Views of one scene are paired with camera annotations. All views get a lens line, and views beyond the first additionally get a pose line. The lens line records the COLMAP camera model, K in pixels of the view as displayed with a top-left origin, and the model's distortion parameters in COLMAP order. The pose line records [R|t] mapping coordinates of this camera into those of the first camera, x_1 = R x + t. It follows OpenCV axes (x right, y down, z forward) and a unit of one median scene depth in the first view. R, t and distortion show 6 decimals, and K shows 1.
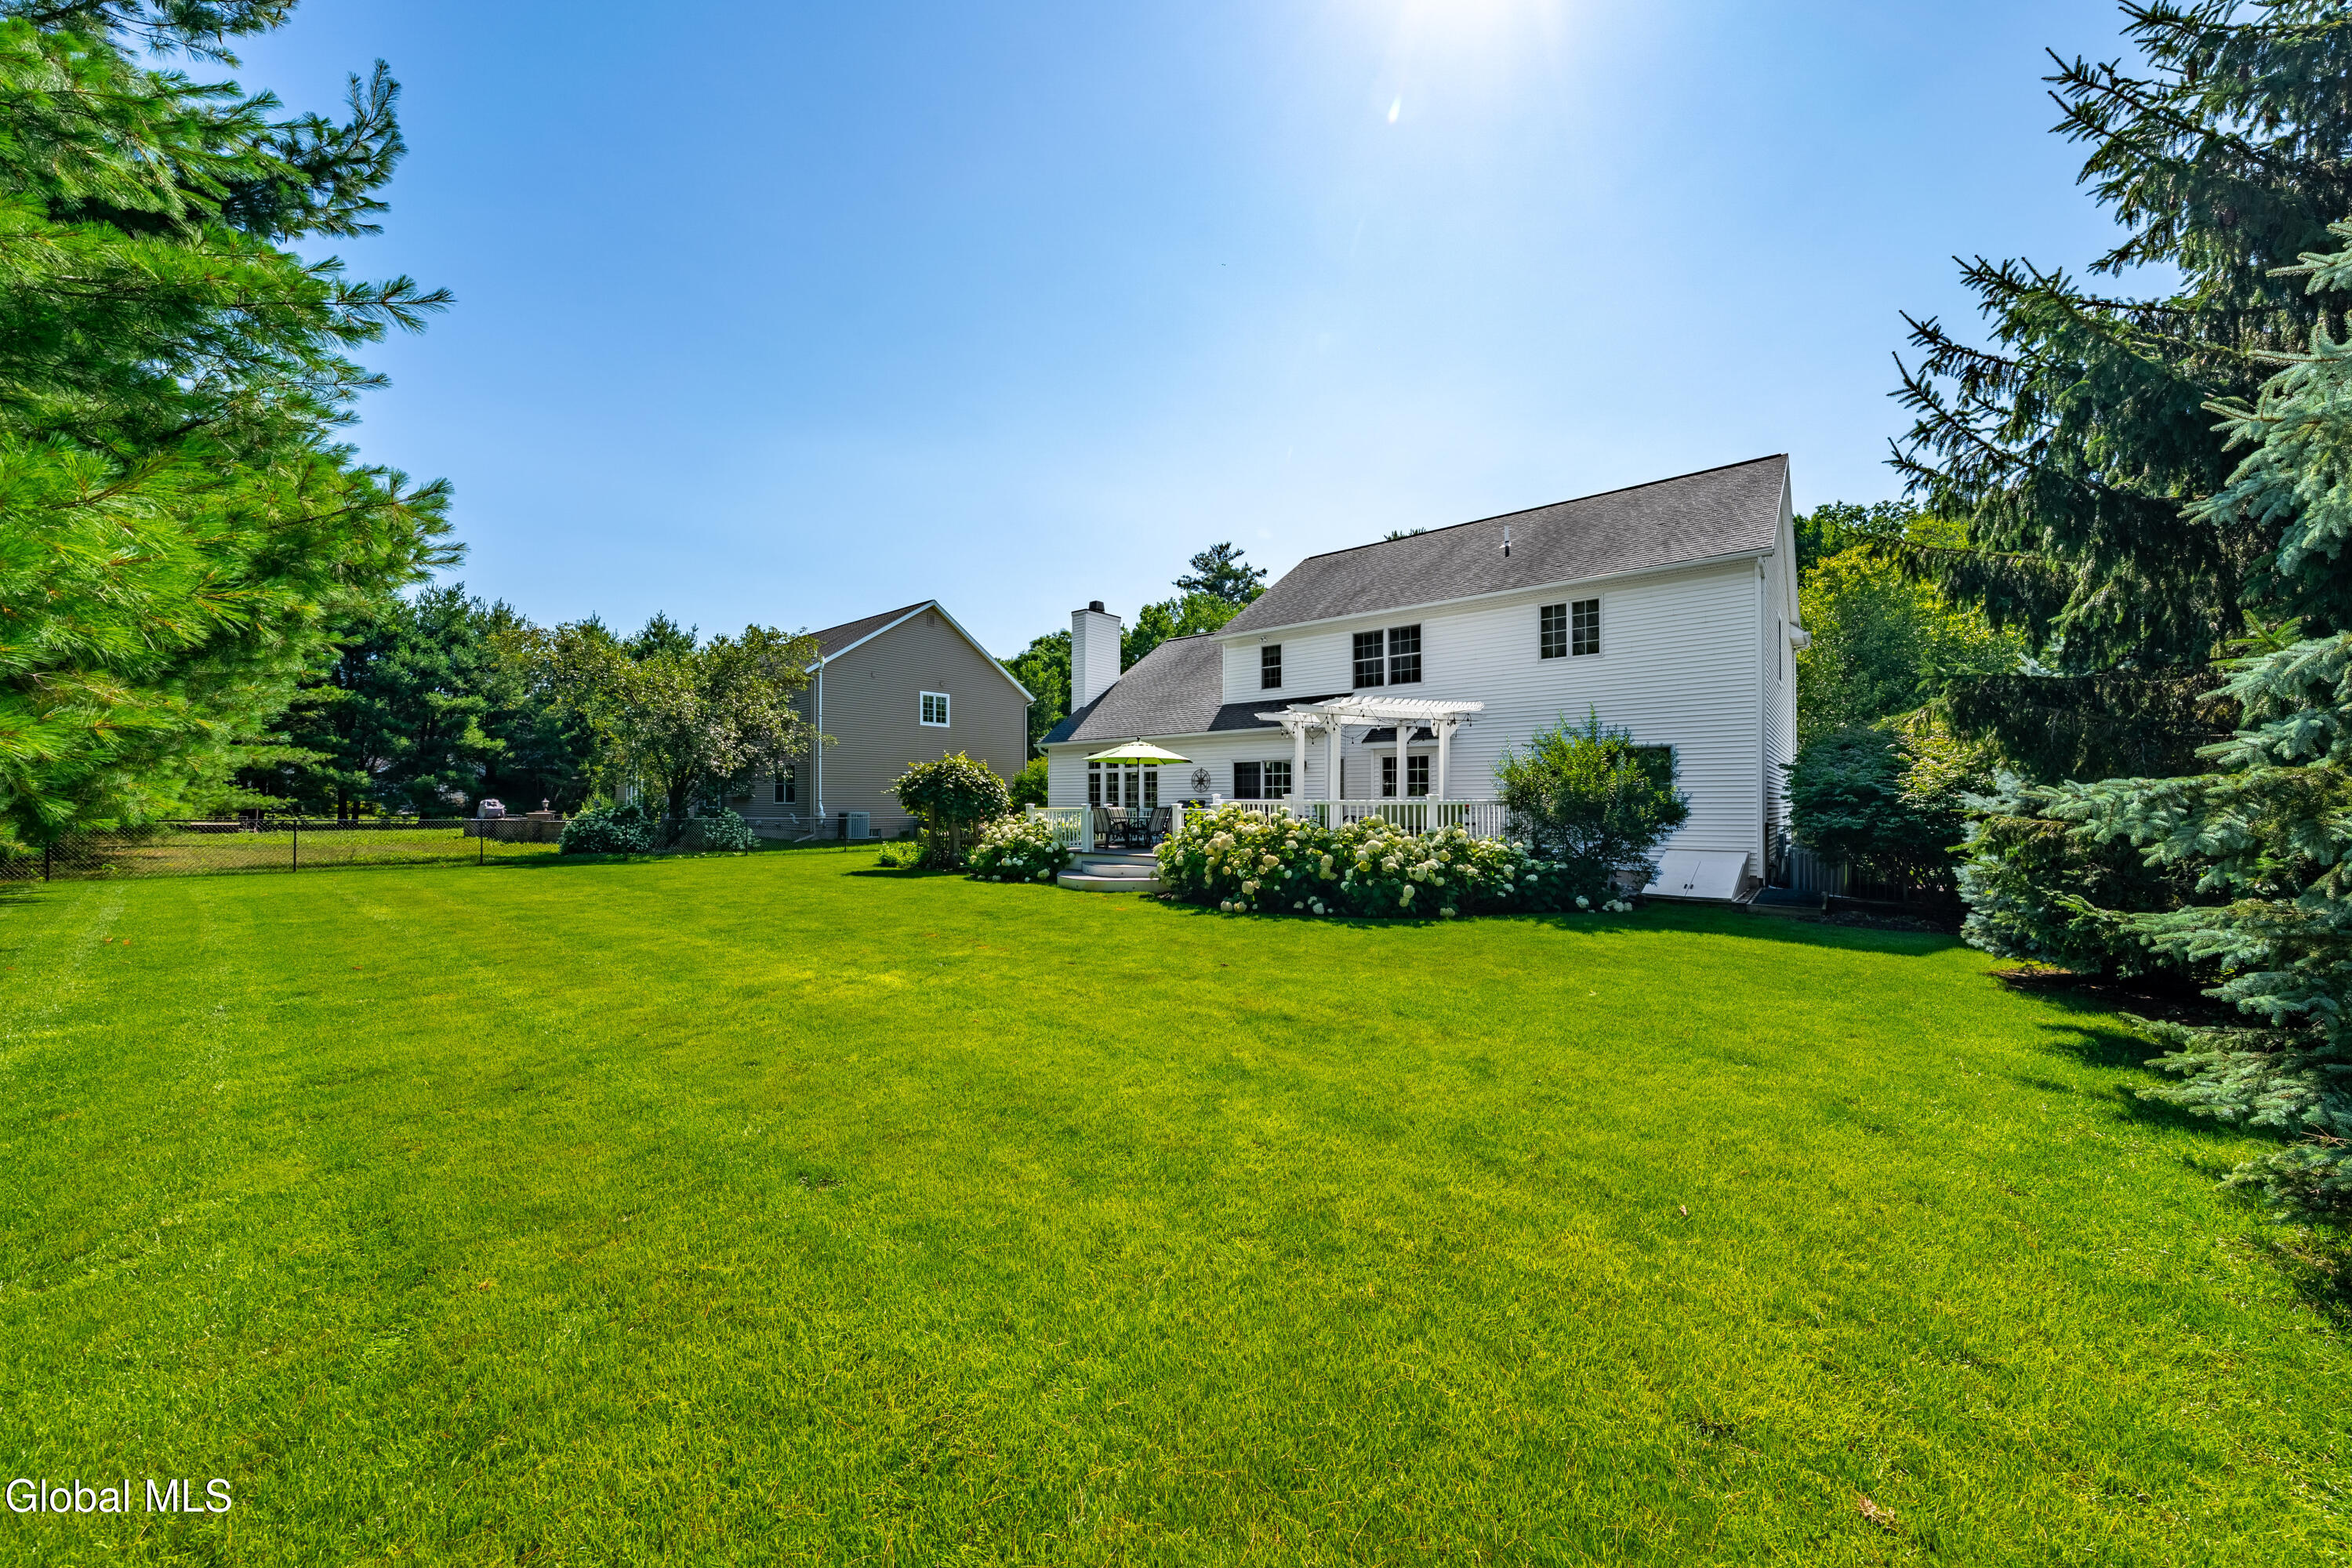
lens RADIAL K [[815.2, 0, 1185.5], [0, 815.2, 786.9], [0, 0, 1]] dist [-0.004503, -0.000287]
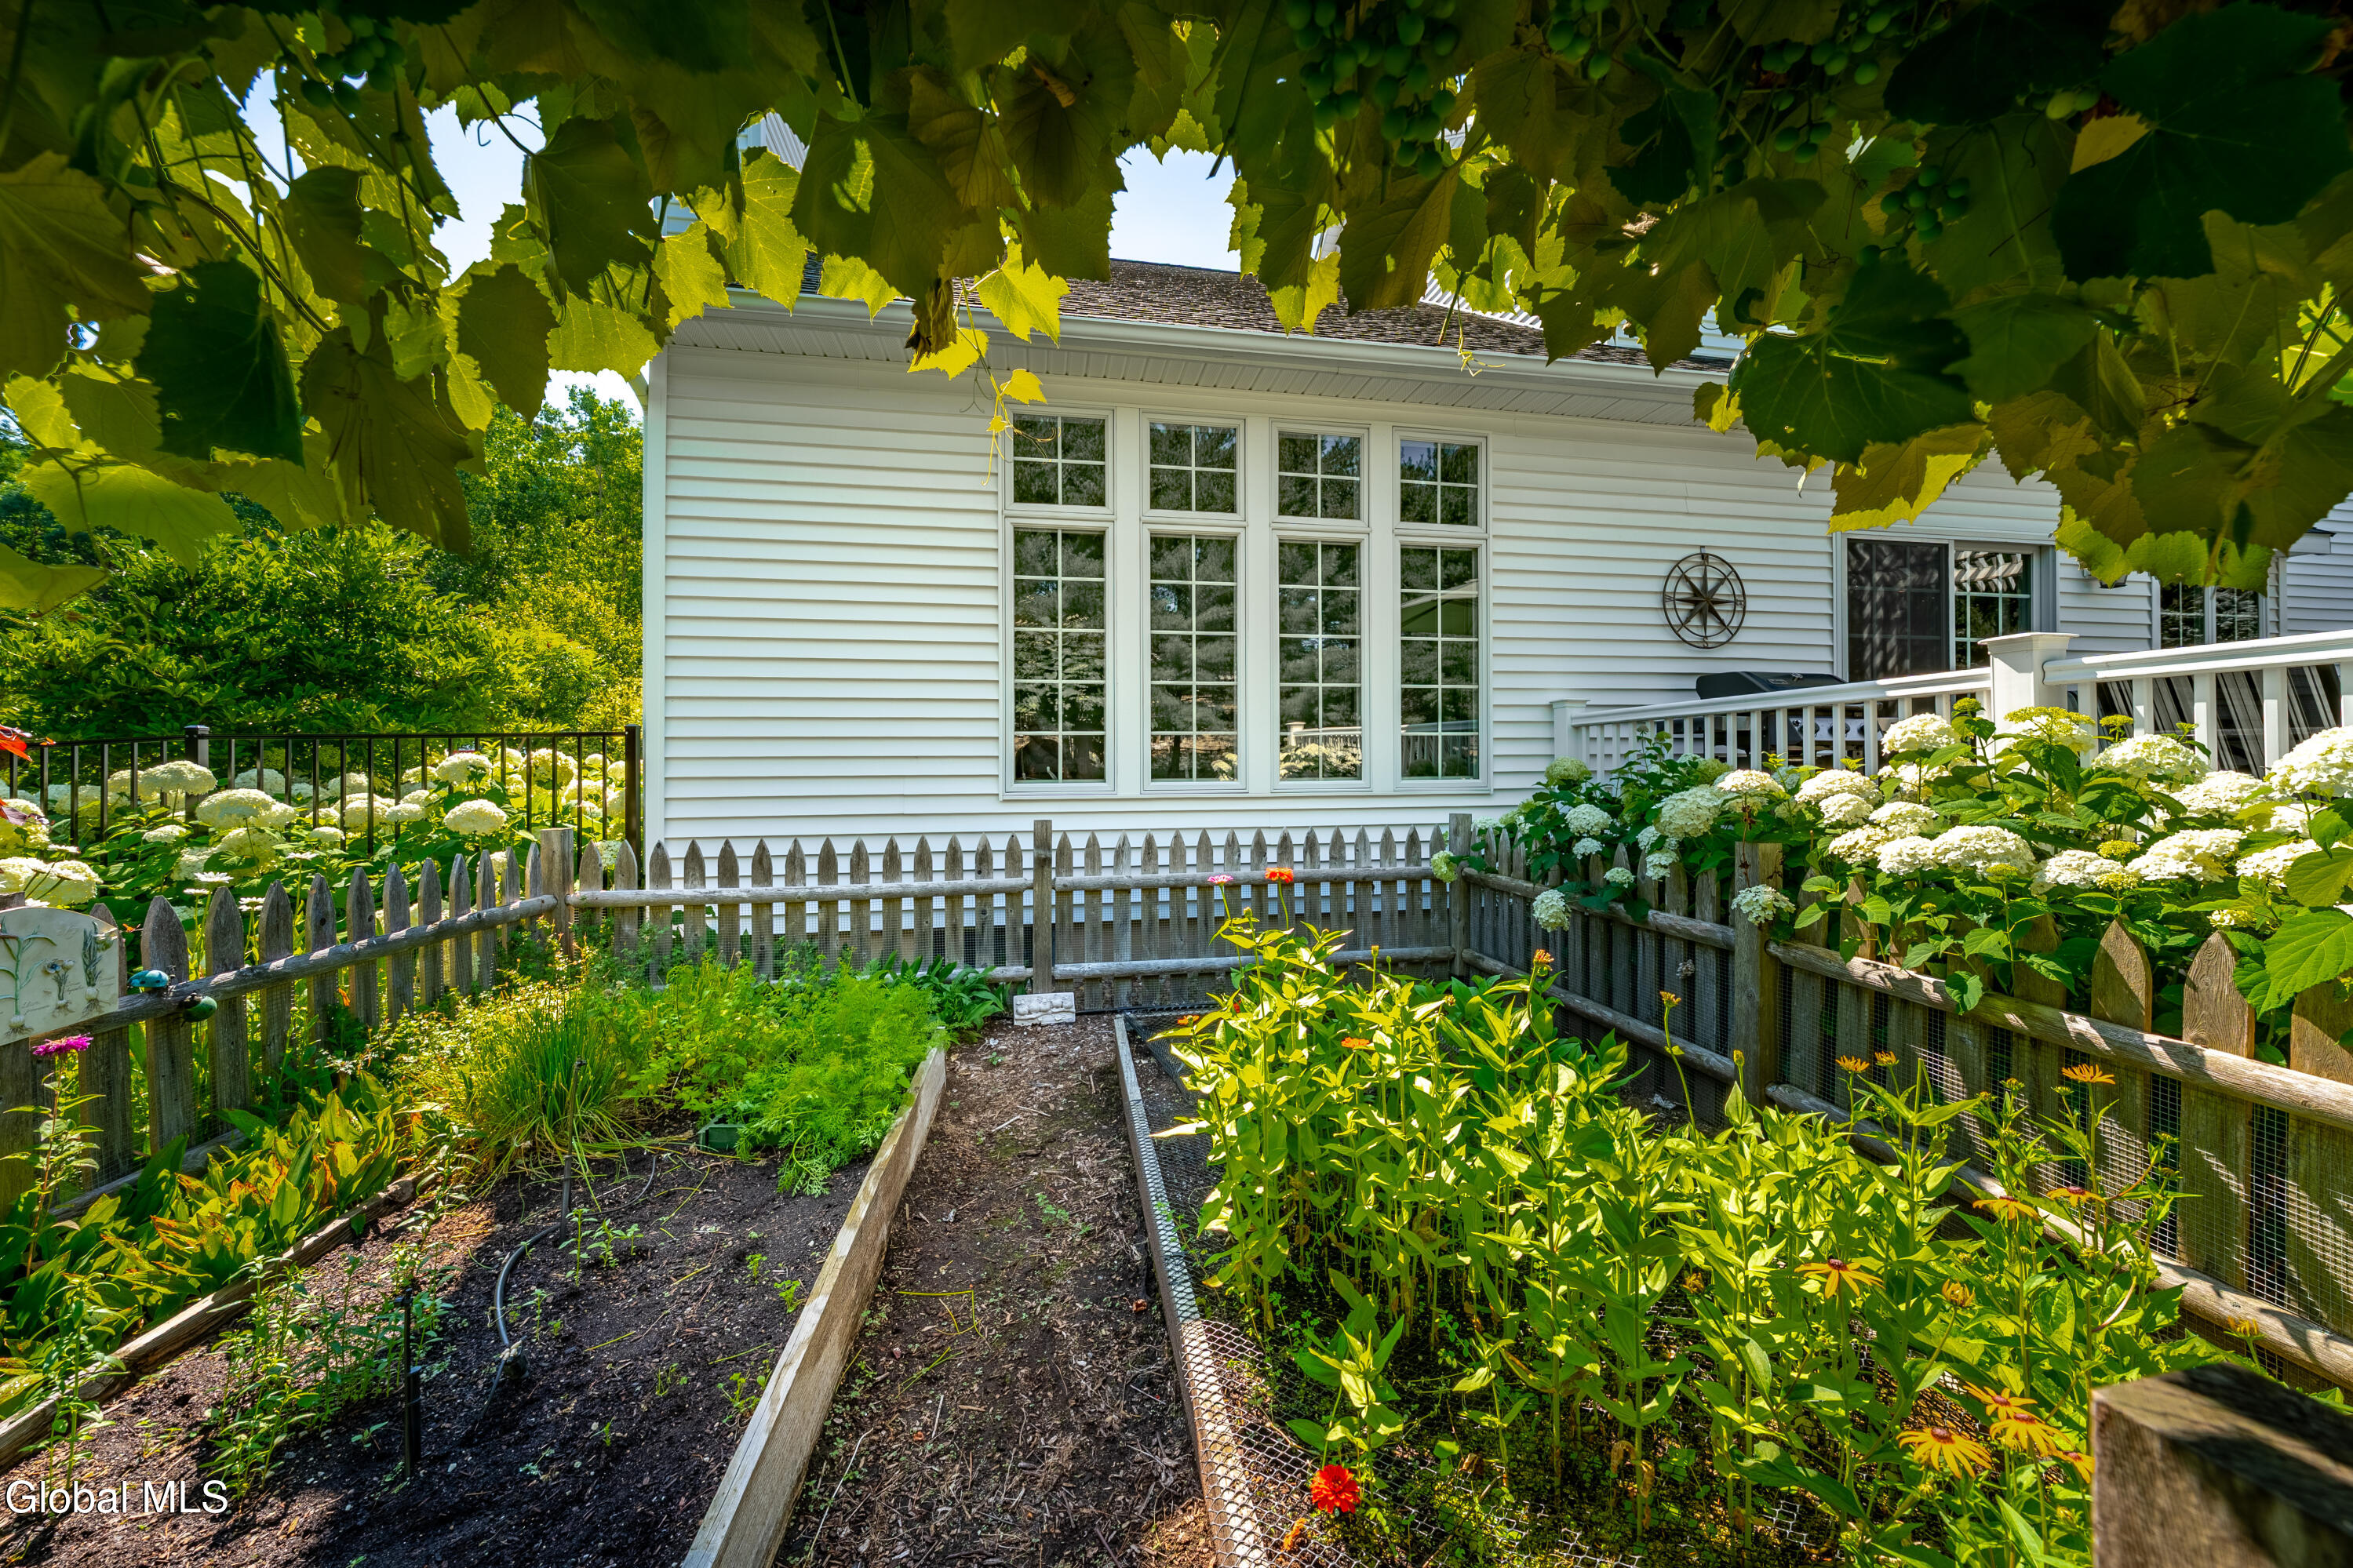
lens RADIAL K [[815.5, 0, 1186.0], [0, 815.5, 786.9], [0, 0, 1]] dist [-0.004503, -0.000287]
pose [[0.644825, 0.000909, 0.764329, -0.260410], [0.001727, 0.999995, -0.002646, 0.047438], [-0.764328, 0.003026, 0.644821, 0.957806]]
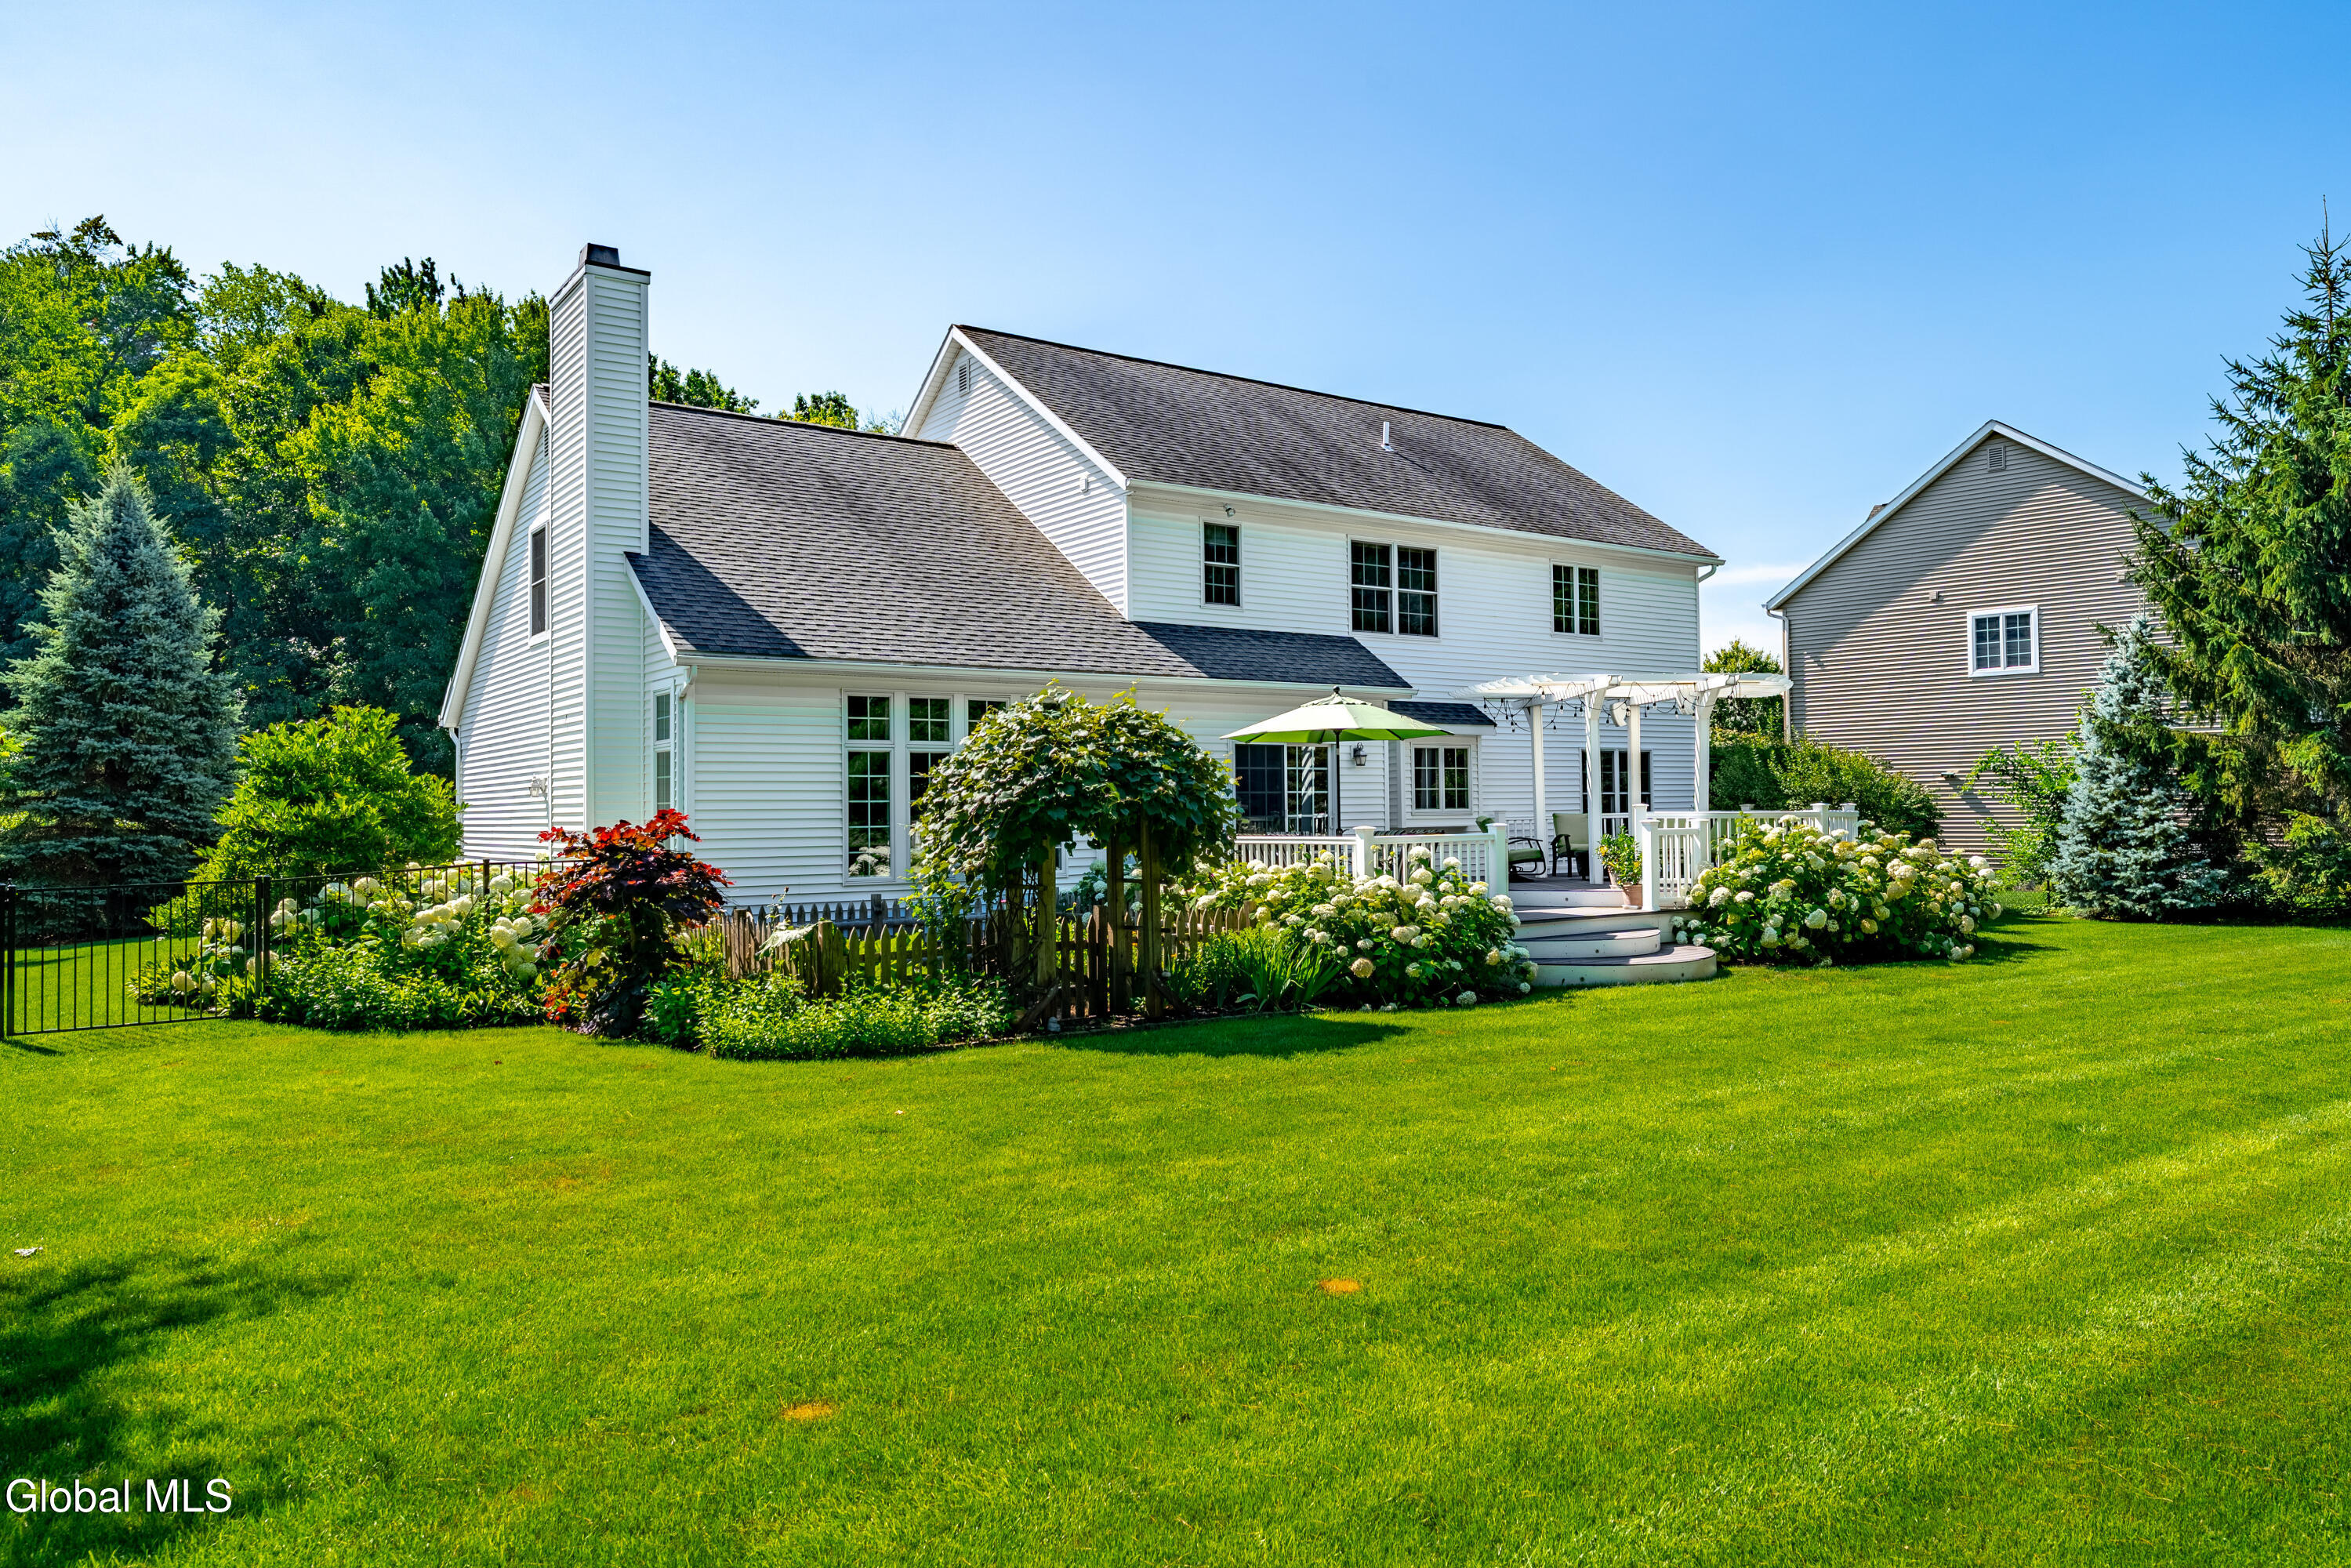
lens RADIAL K [[1599.7, 0, 1175.5], [0, 1599.7, 784.0], [0, 0, 1]] dist [0.004502, -0.004422]
pose [[0.254609, 0.016074, 0.966910, -0.881997], [-0.003524, 0.999871, -0.015695, 0.010579], [-0.967038, 0.000589, 0.254633, 0.751153]]
